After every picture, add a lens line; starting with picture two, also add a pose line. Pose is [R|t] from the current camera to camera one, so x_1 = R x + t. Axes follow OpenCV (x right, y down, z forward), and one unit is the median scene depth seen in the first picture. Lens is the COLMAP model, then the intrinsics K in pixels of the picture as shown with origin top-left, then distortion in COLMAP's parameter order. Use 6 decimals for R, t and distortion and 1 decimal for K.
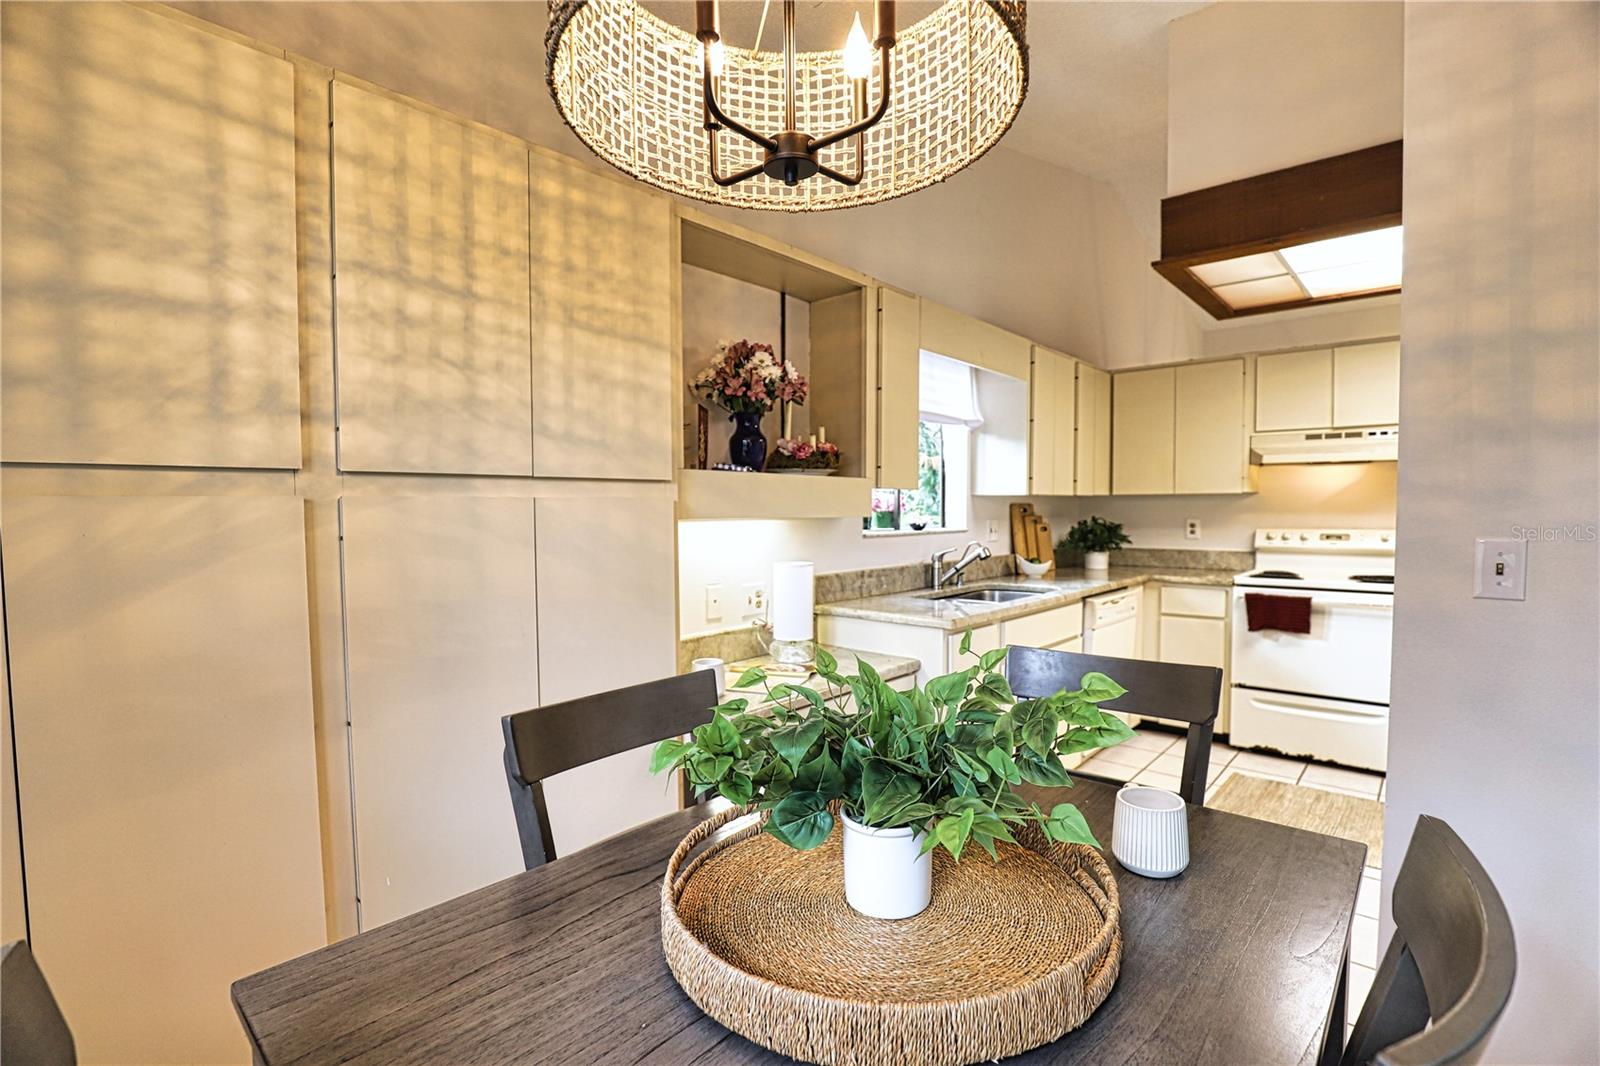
lens RADIAL K [[727.7, 0, 813.1], [0, 727.7, 538.9], [0, 0, 1]] dist [-0.020667, 0.000384]
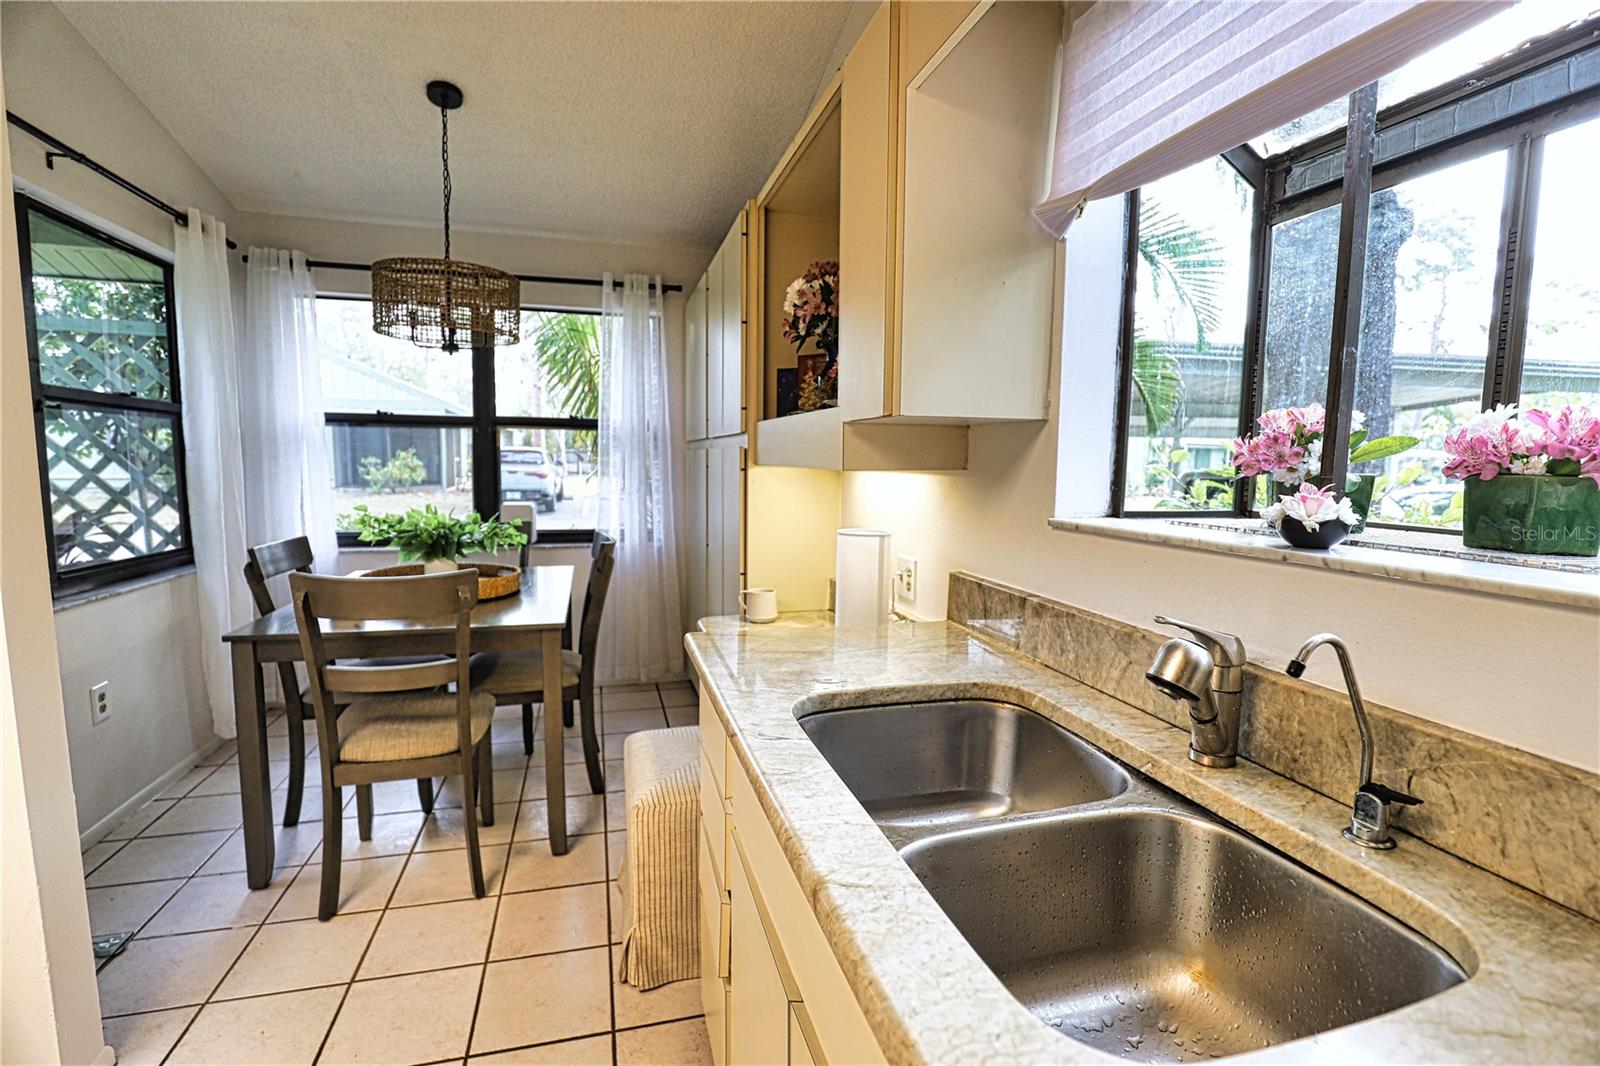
lens RADIAL K [[724.2, 0, 805.9], [0, 724.2, 540.3], [0, 0, 1]] dist [-0.030468, 0.000428]
pose [[-0.535700, 0.090560, -0.839538, 0.431170], [-0.048800, 0.989250, 0.137848, -0.038617], [0.842997, 0.114815, -0.525522, 0.927478]]
